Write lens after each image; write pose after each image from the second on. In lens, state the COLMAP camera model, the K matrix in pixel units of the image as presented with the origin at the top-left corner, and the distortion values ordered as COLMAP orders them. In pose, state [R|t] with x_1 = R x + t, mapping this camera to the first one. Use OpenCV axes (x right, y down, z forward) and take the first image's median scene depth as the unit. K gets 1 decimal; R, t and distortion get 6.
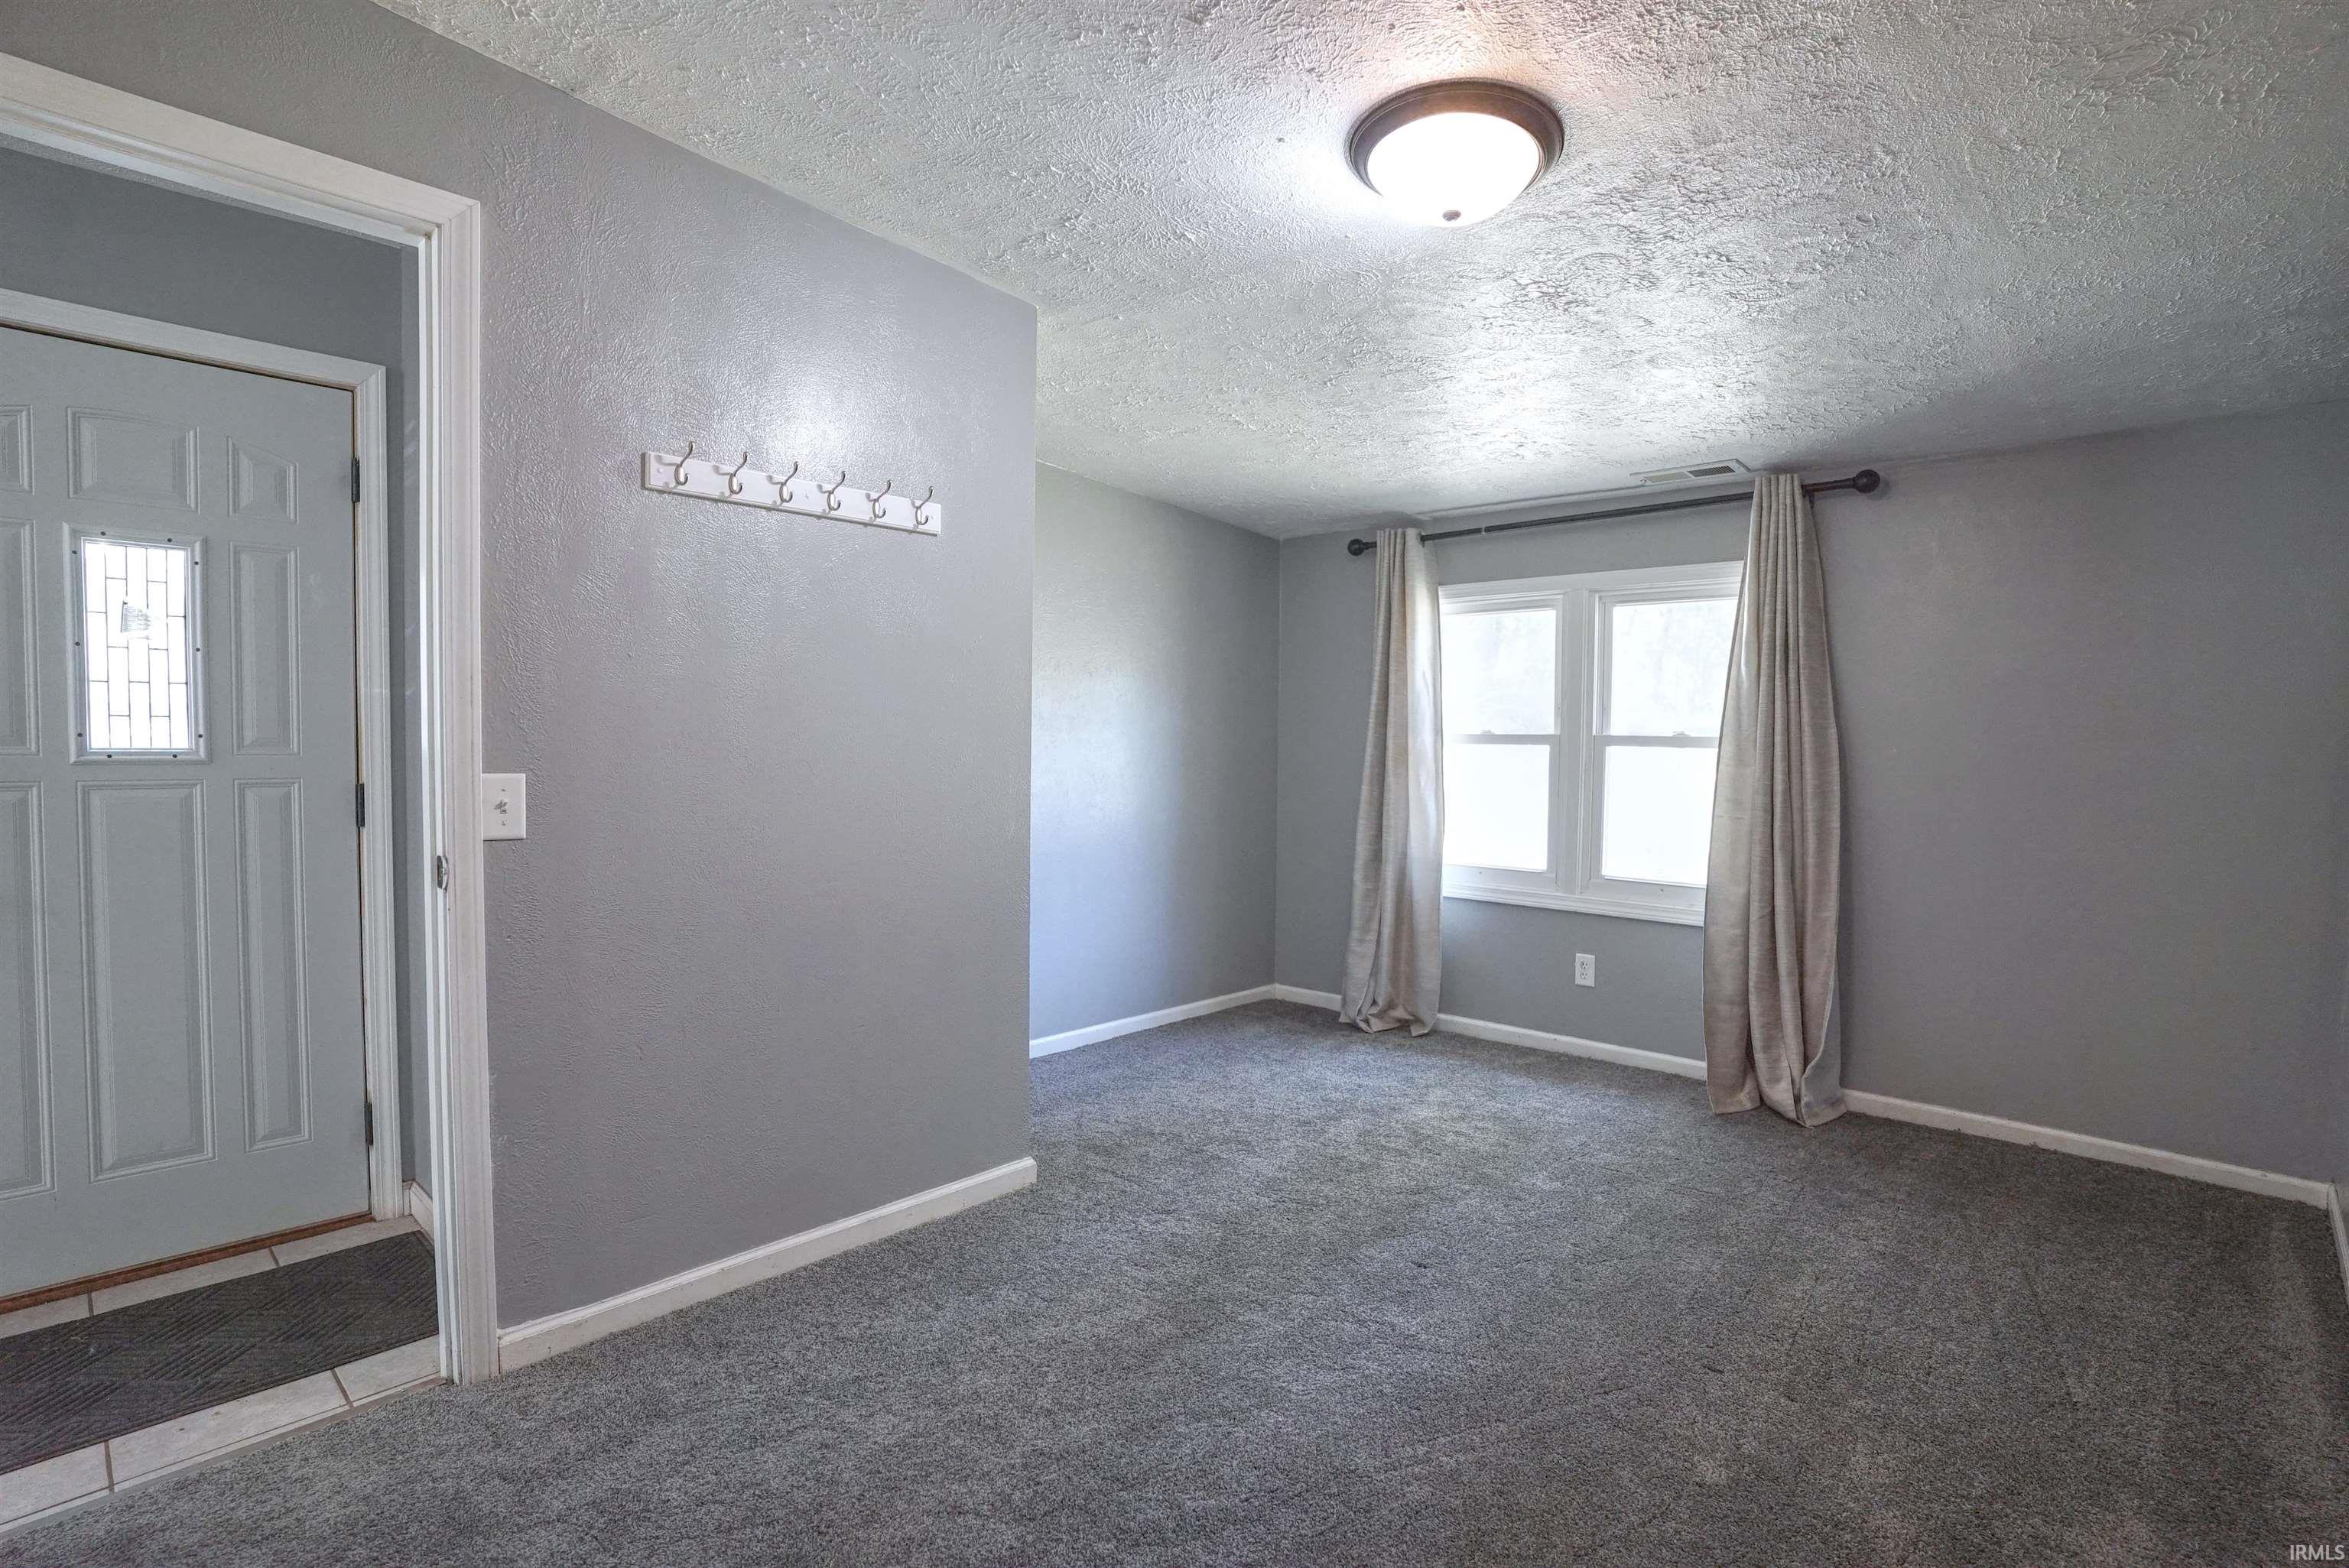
lens RADIAL K [[1151.4, 0, 1170.5], [0, 1151.4, 793.4], [0, 0, 1]] dist [-0.087803, 0.042152]
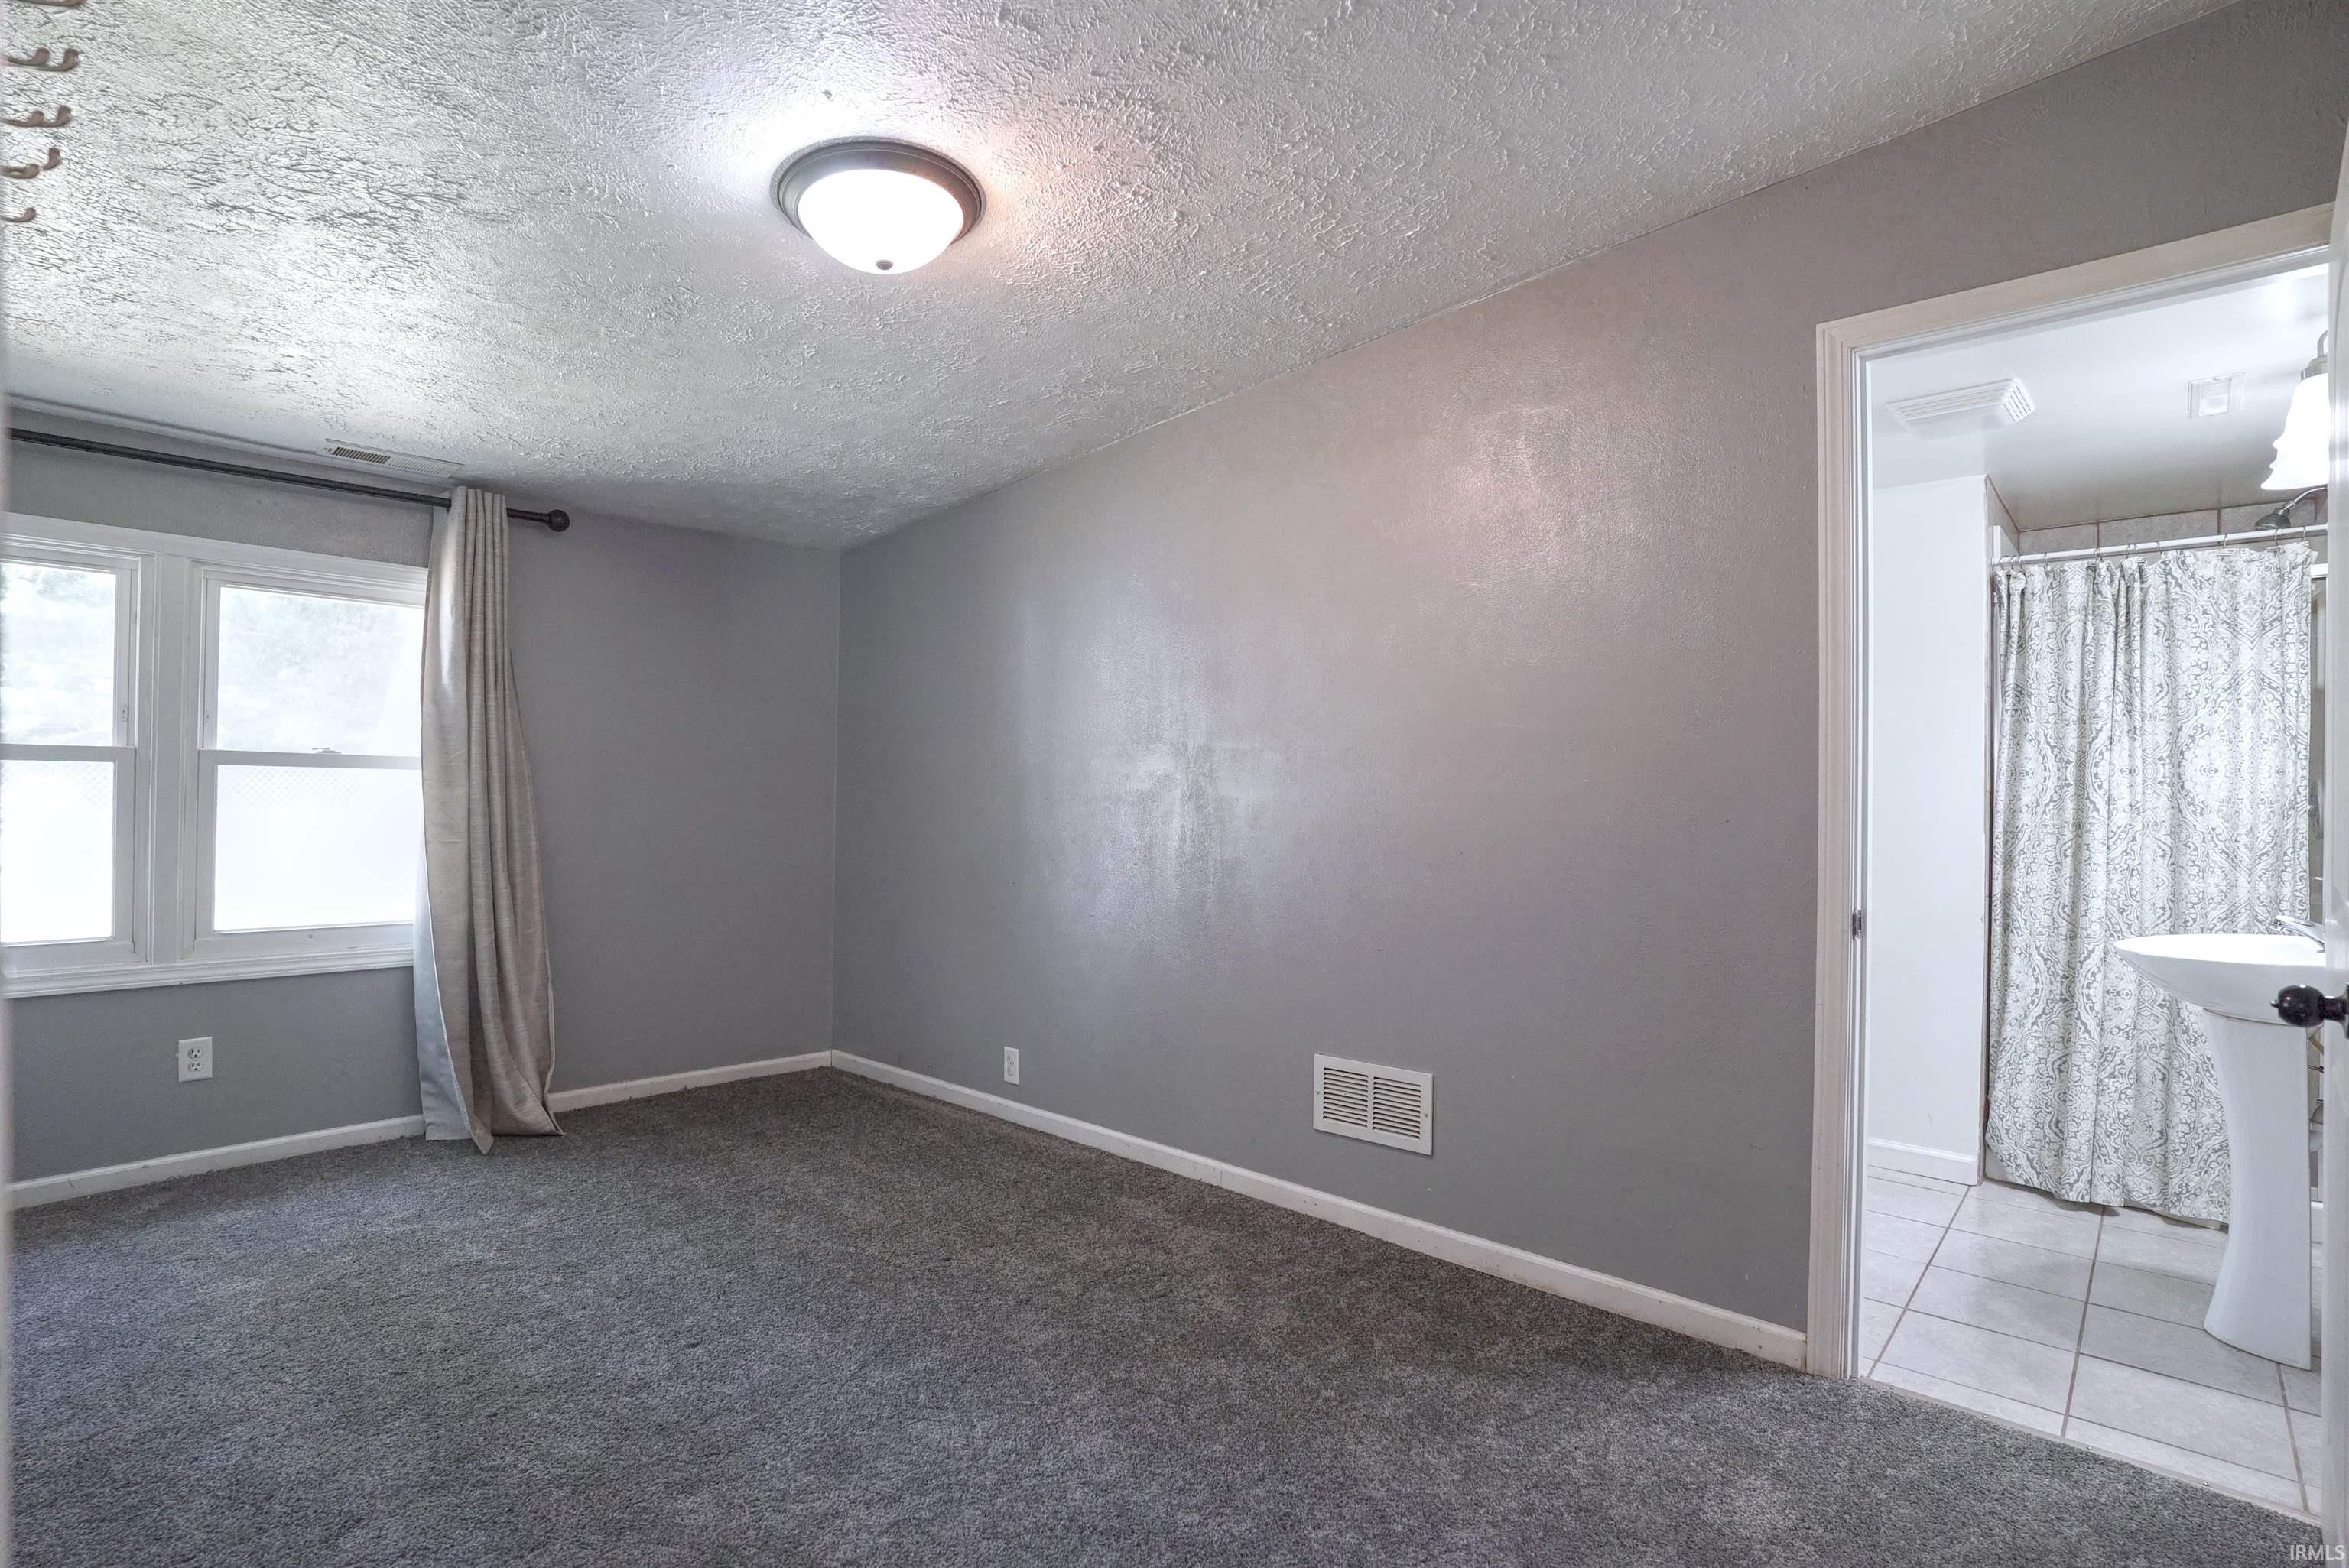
lens RADIAL K [[1151.4, 0, 1170.5], [0, 1151.4, 793.4], [0, 0, 1]] dist [-0.087803, 0.042152]
pose [[-0.020235, -0.015729, 0.999672, -0.428913], [0.030645, 0.999397, 0.016345, -0.015629], [-0.999325, 0.030966, -0.019741, 0.403412]]
